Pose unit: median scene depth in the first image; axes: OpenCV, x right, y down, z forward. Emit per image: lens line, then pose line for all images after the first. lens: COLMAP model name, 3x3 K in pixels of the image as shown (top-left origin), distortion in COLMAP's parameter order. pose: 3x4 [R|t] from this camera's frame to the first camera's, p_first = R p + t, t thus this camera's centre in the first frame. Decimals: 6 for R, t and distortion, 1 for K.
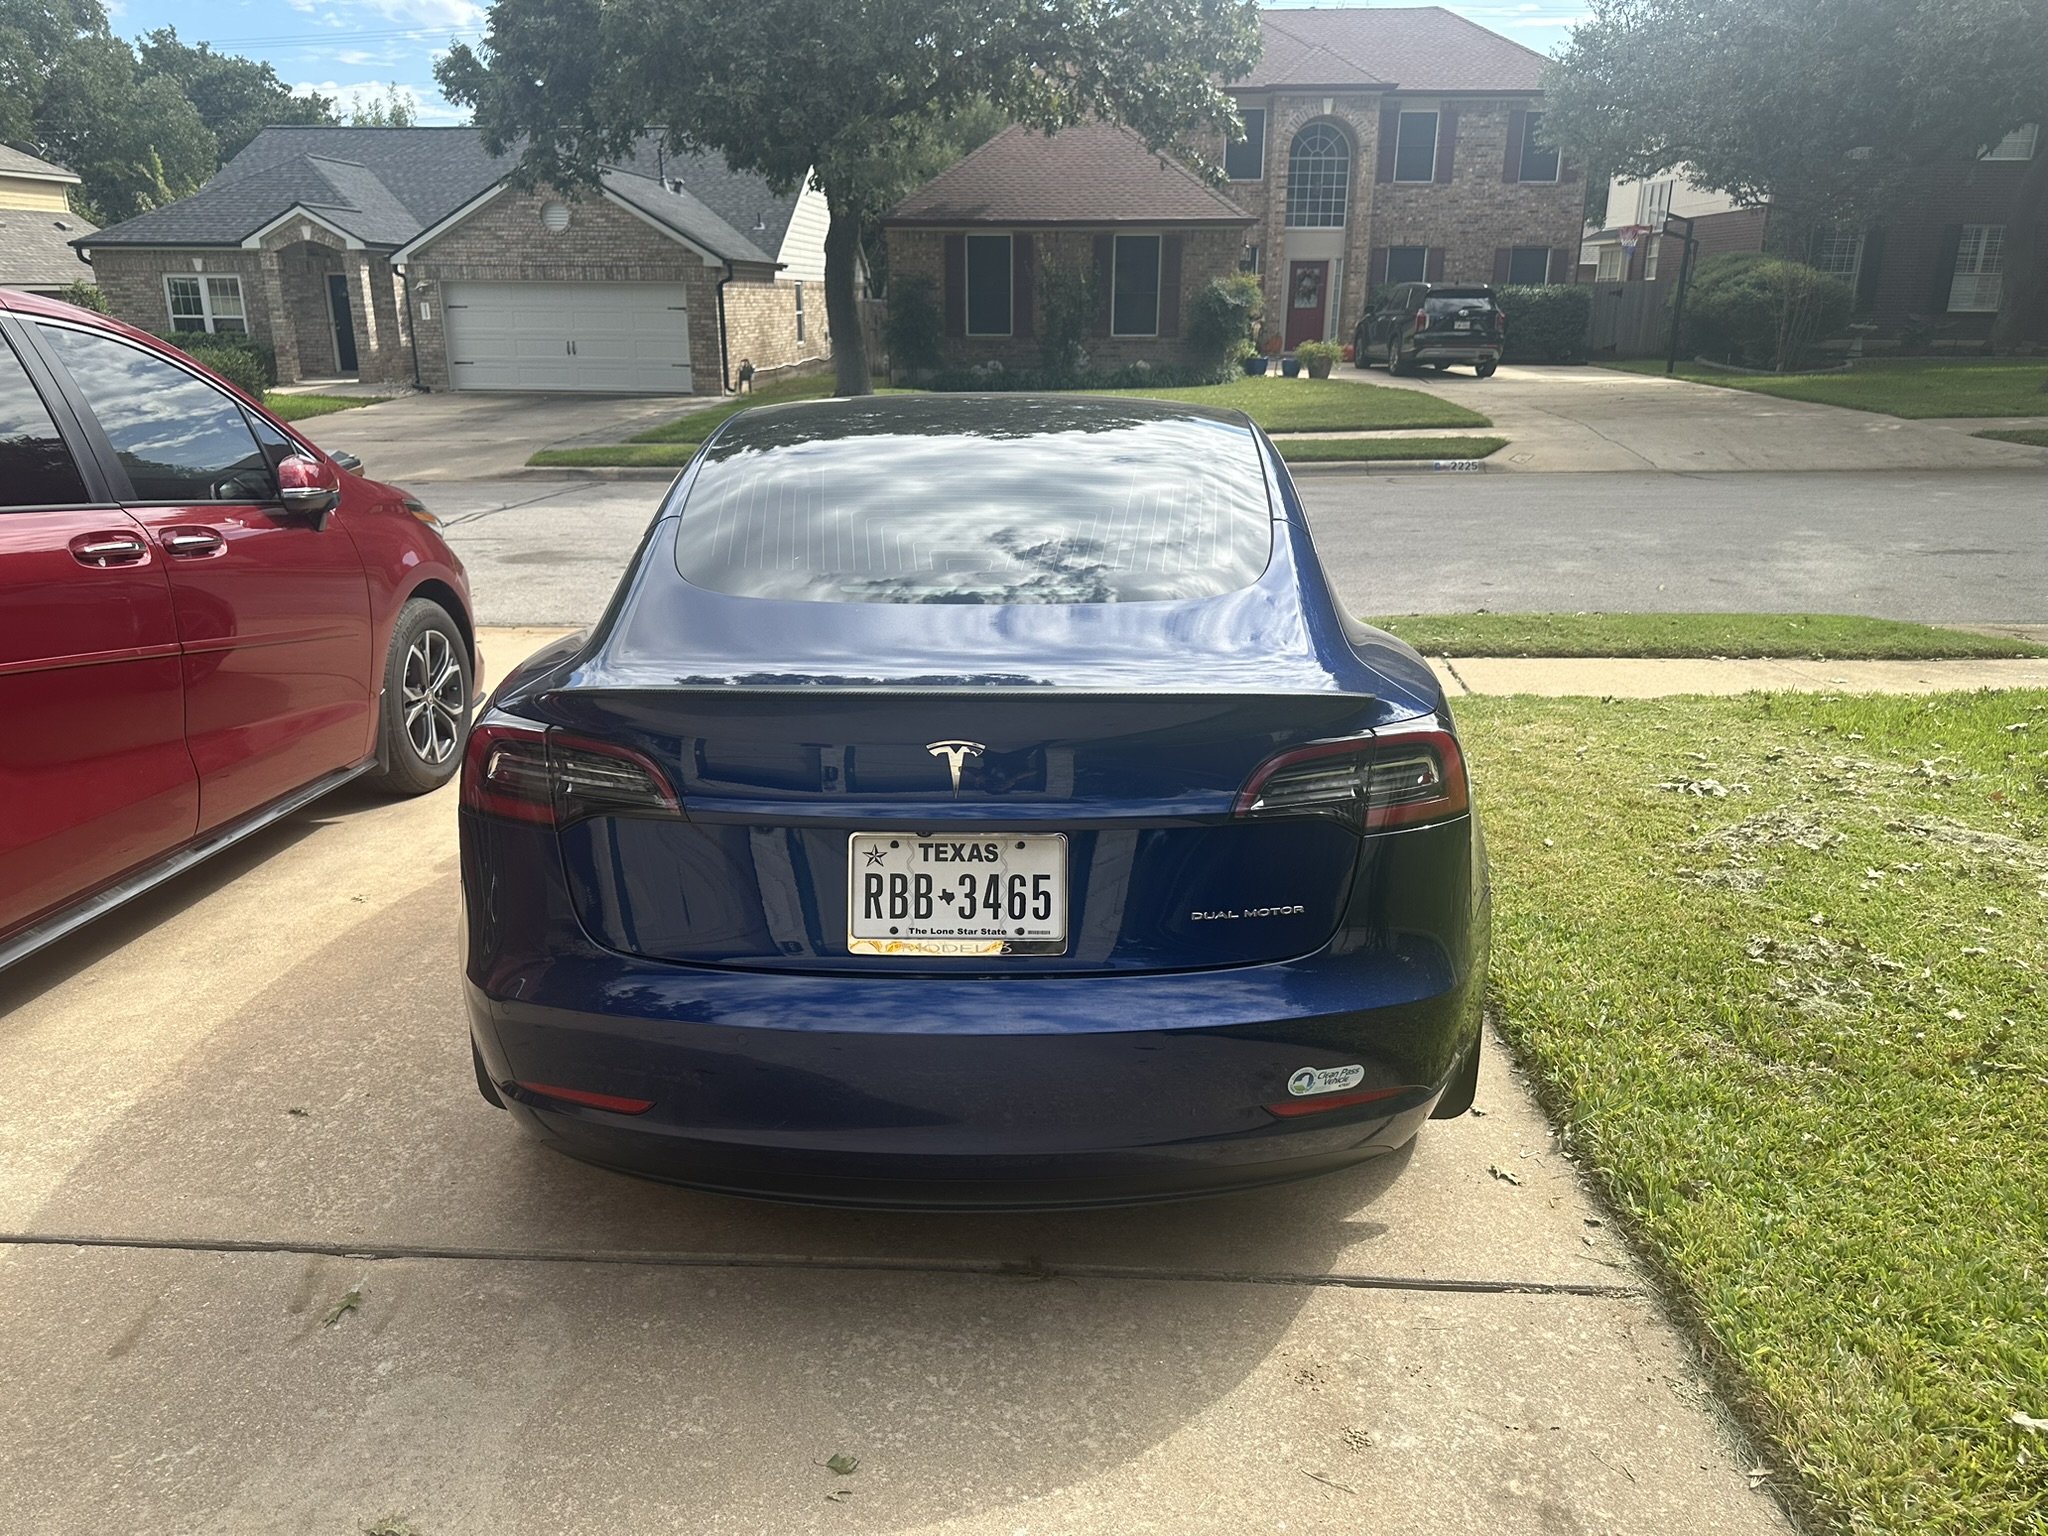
lens RADIAL K [[1452.9, 0, 1016.0], [0, 1452.9, 766.3], [0, 0, 1]] dist [0.000091, -0.005921]
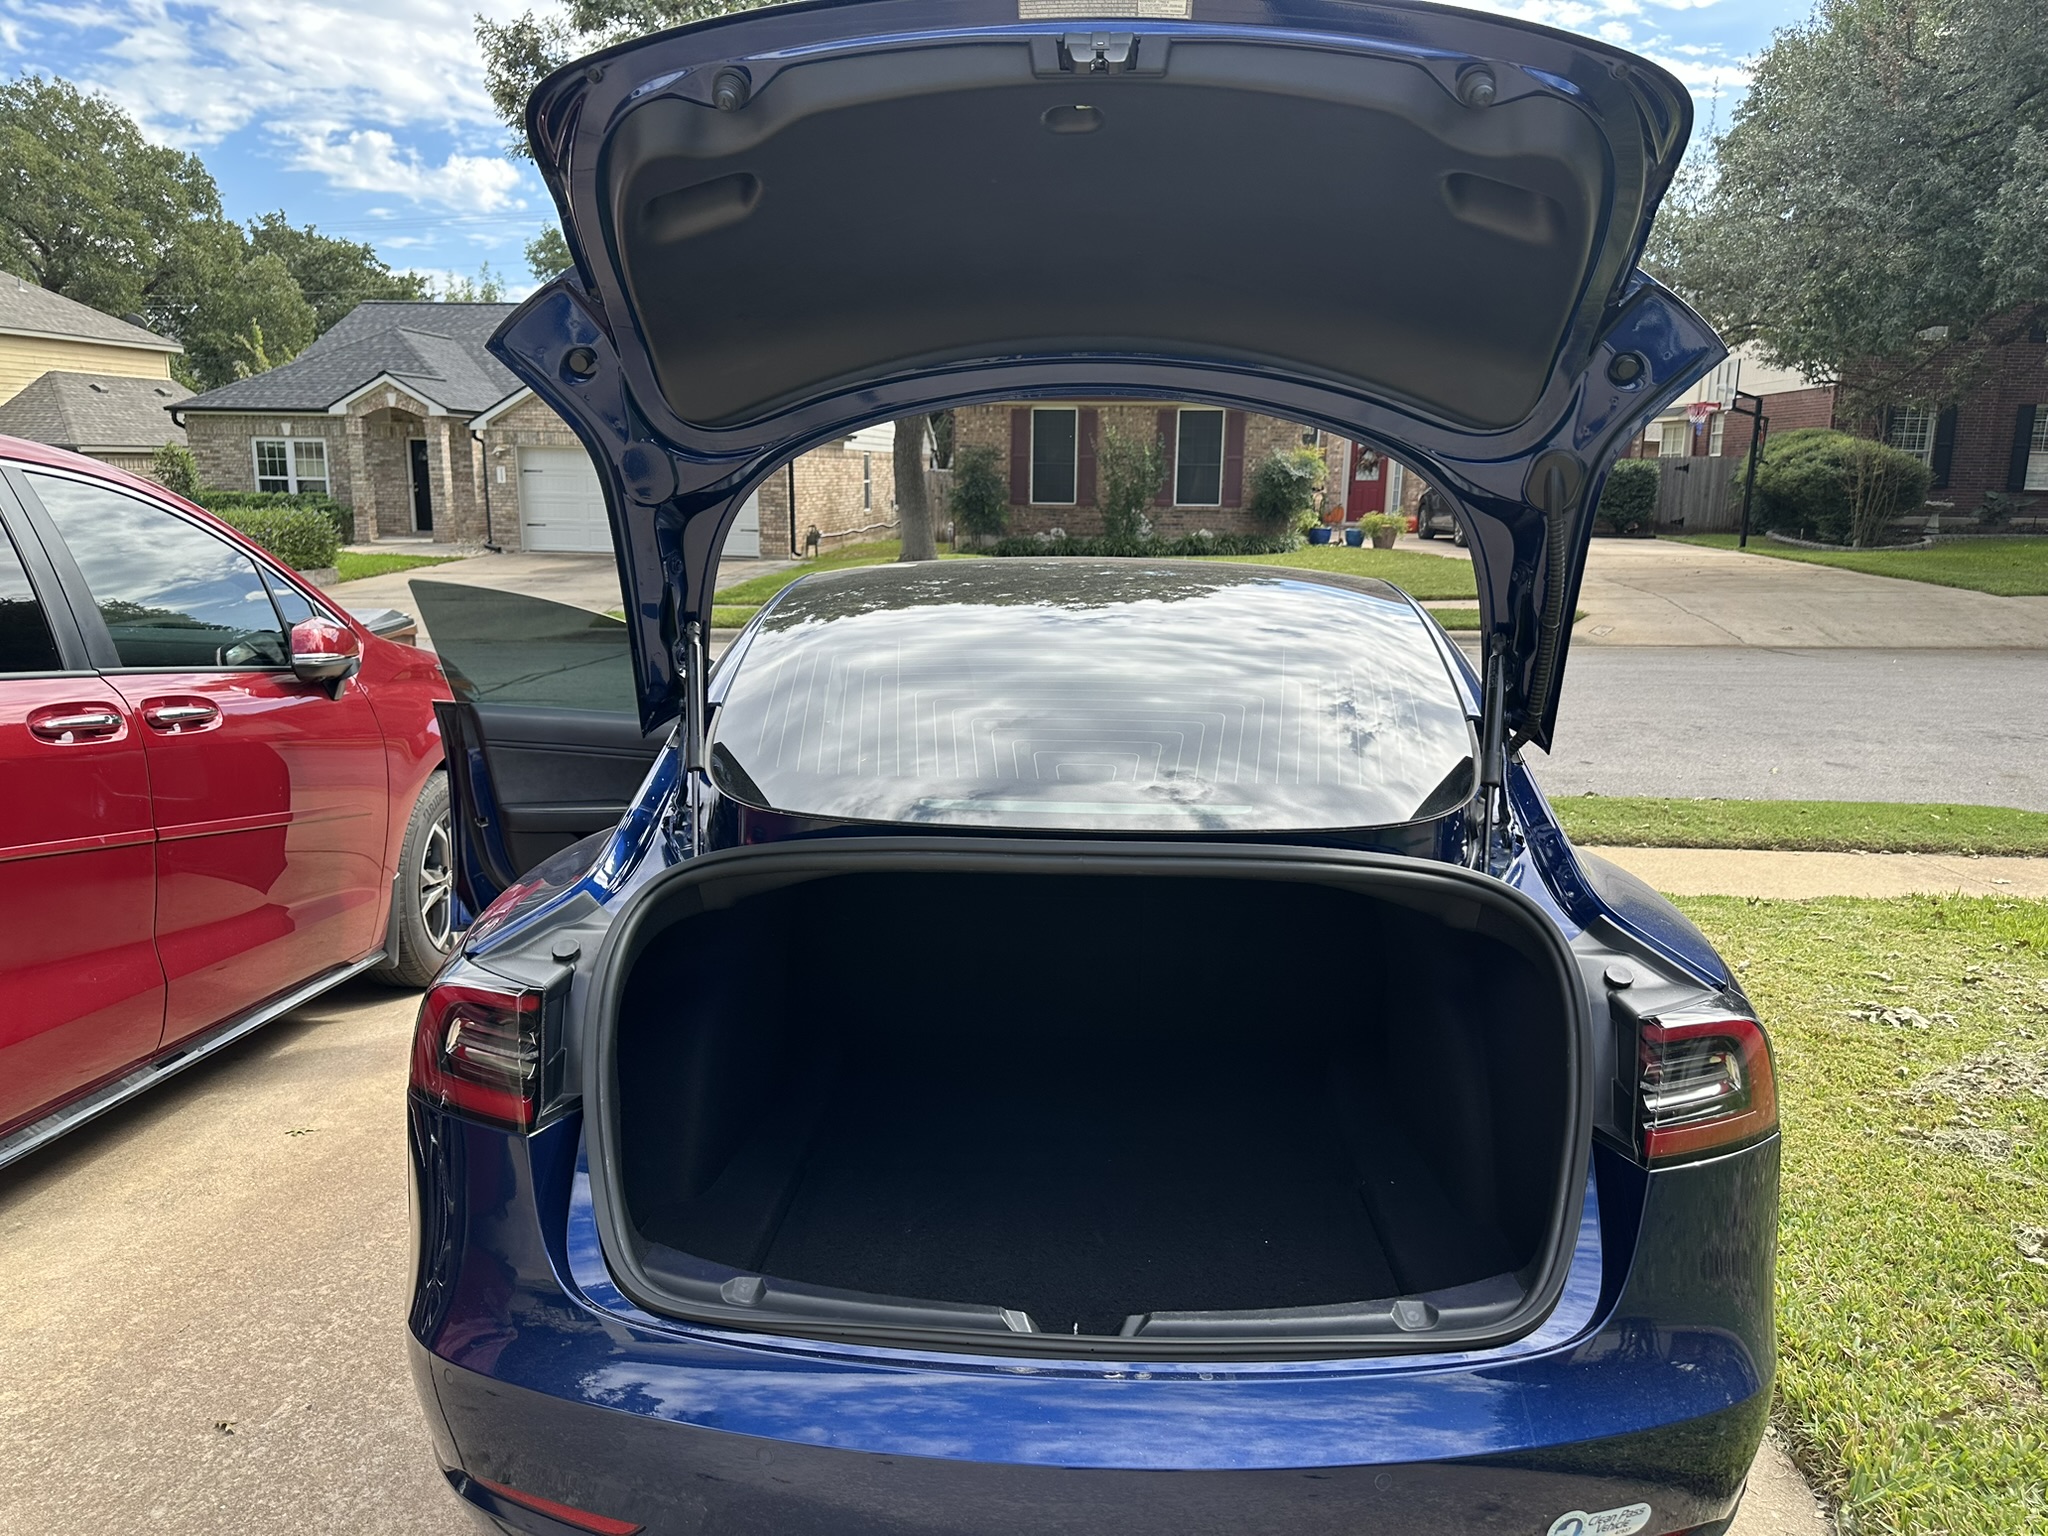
lens RADIAL K [[1451.8, 0, 1029.6], [0, 1451.8, 774.9], [0, 0, 1]] dist [-0.002131, -0.008809]
pose [[0.999468, 0.015396, -0.028739, -0.004016], [-0.018304, 0.994427, -0.103822, -0.005888], [0.026981, 0.104292, 0.994181, 0.023296]]
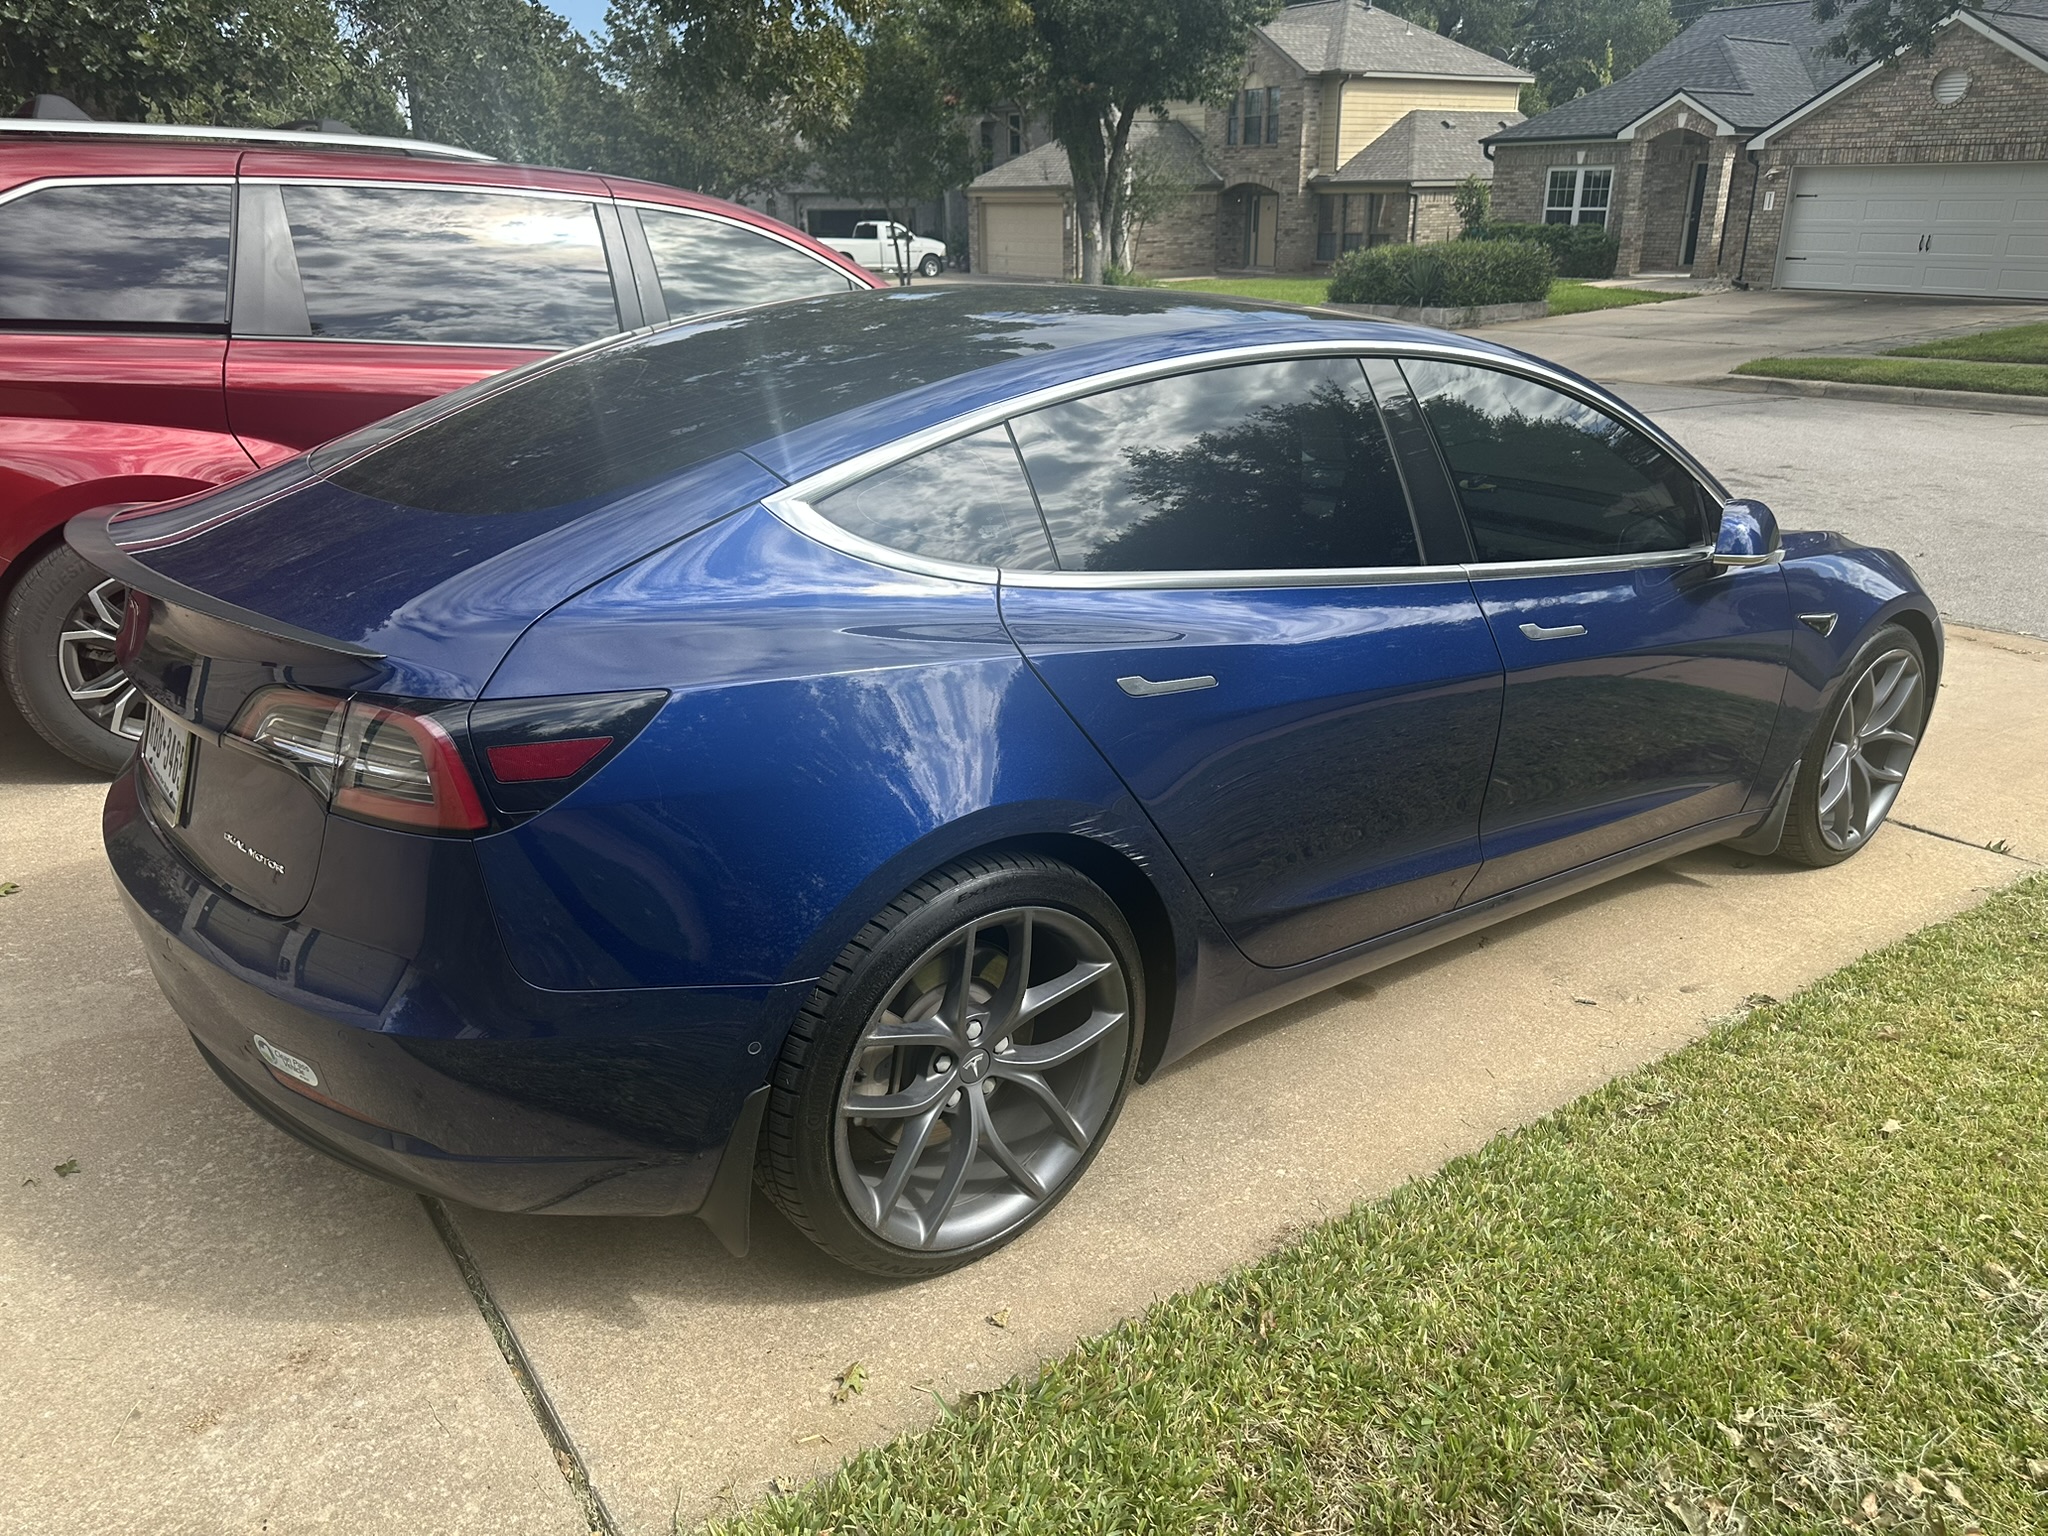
lens RADIAL K [[1452.9, 0, 1016.0], [0, 1452.9, 766.3], [0, 0, 1]] dist [0.000091, -0.005921]
pose [[0.620123, 0.273571, -0.735259, 0.090989], [-0.224330, 0.959929, 0.167964, -0.017217], [0.751747, 0.060782, 0.656644, 0.060876]]
